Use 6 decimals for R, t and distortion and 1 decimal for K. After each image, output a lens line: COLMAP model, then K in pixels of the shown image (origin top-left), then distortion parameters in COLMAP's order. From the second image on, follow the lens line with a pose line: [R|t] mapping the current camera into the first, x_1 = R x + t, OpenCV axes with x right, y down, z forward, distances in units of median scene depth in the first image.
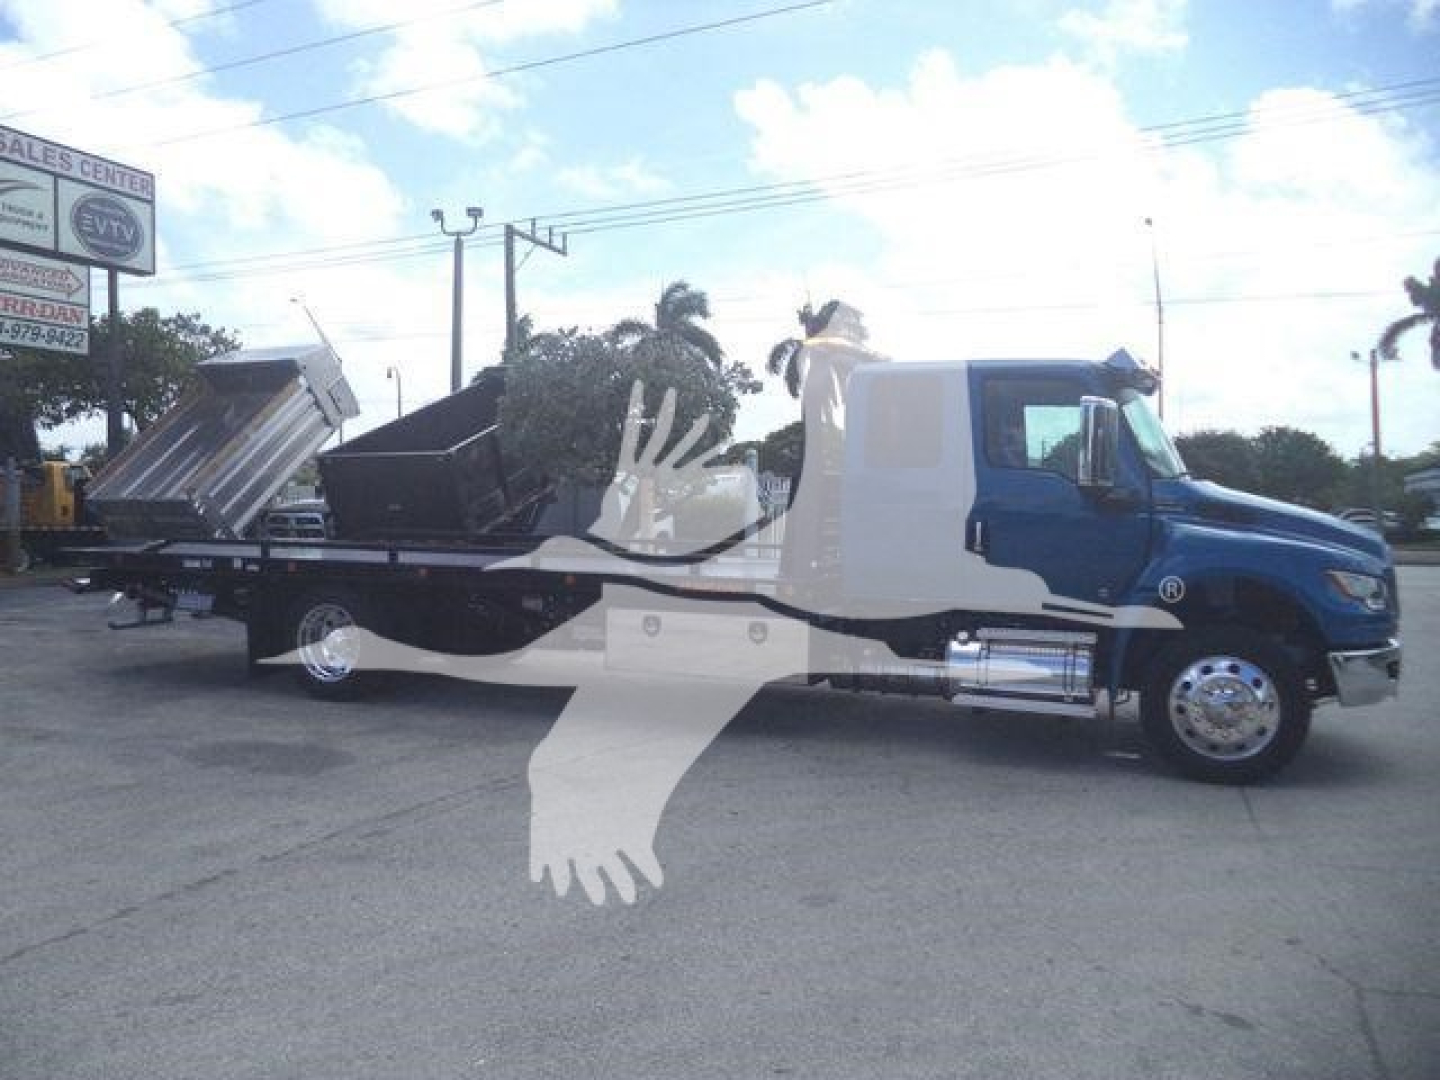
lens RADIAL K [[1170.9, 0, 718.7], [0, 1170.9, 560.3], [0, 0, 1]] dist [-0.029795, 0.004475]
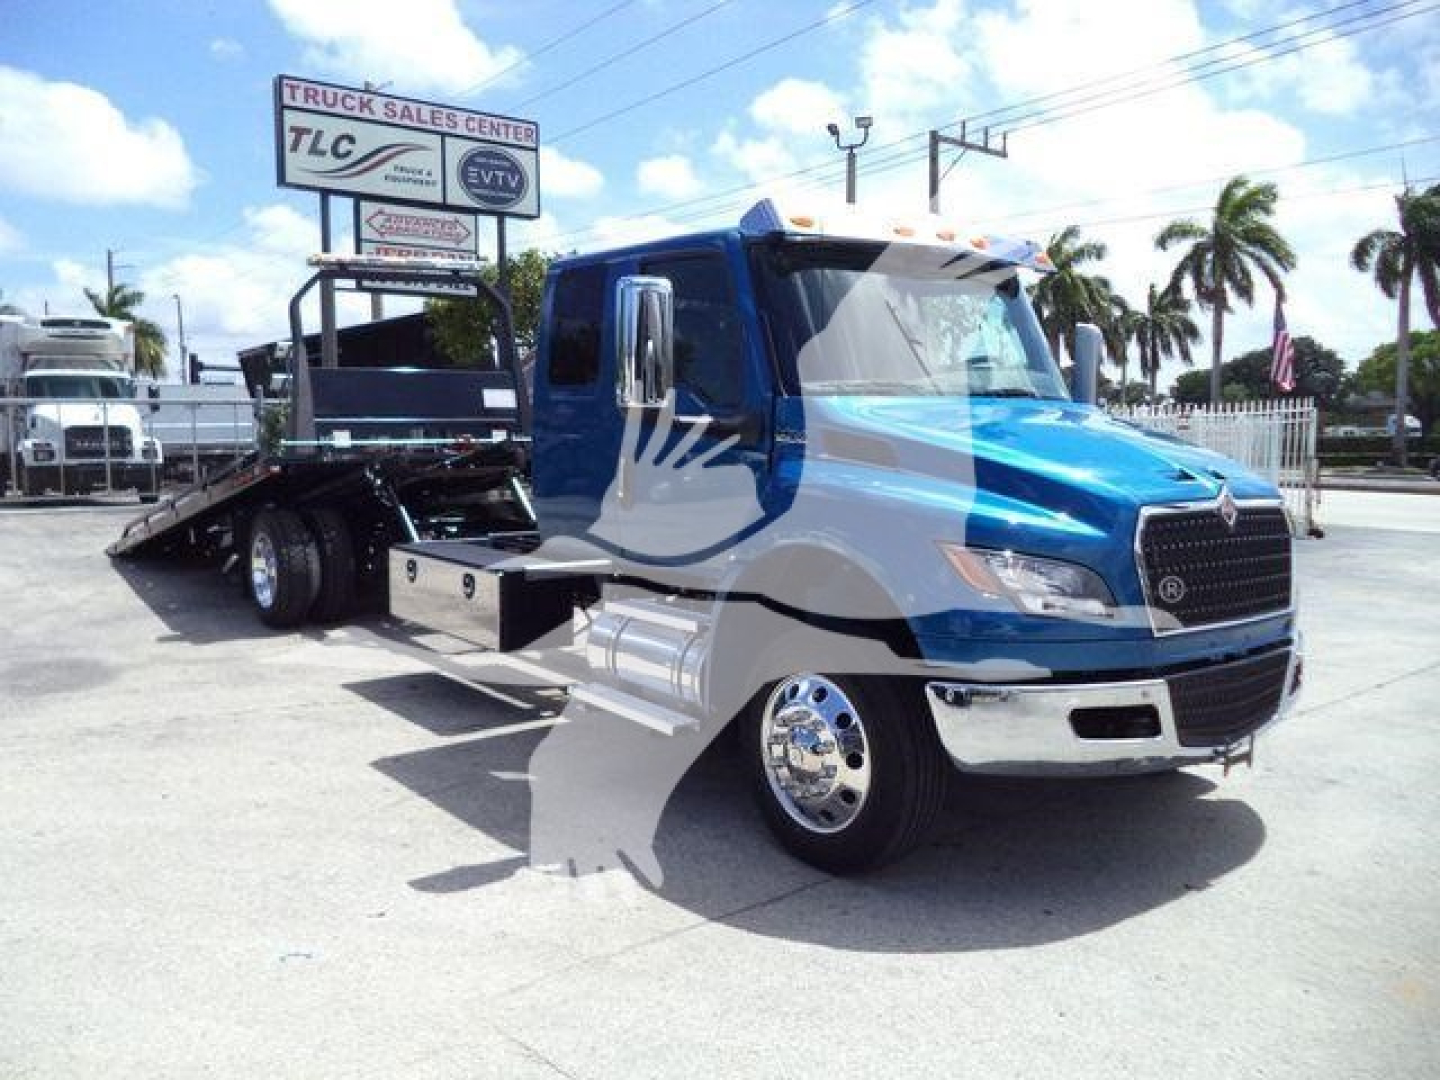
lens RADIAL K [[1170.9, 0, 737.9], [0, 1170.9, 548.8], [0, 0, 1]] dist [-0.029795, 0.004475]
pose [[0.877805, 0.044691, -0.476929, 0.220602], [-0.018581, 0.998066, 0.059326, -0.006844], [0.478658, -0.043215, 0.876937, 0.131761]]
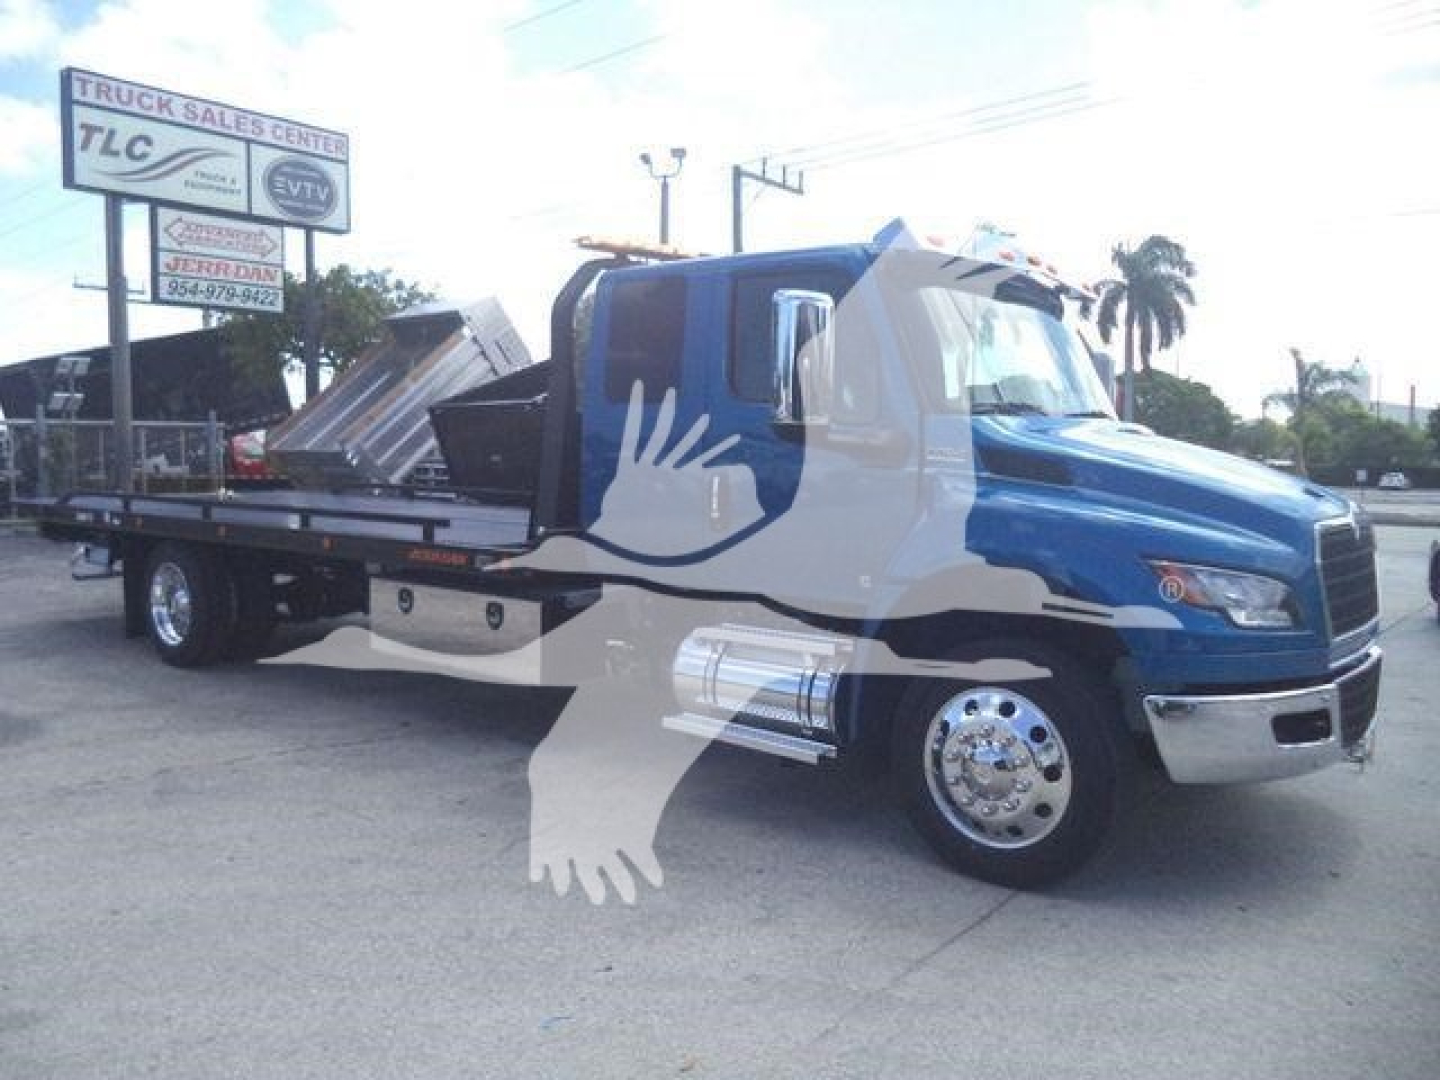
lens RADIAL K [[1170.9, 0, 727.4], [0, 1170.9, 540.1], [0, 0, 1]] dist [-0.029795, 0.004475]
pose [[0.956606, 0.021837, -0.290567, 0.150712], [-0.015266, 0.999574, 0.024865, -0.004052], [0.290986, -0.019351, 0.956532, 0.107568]]
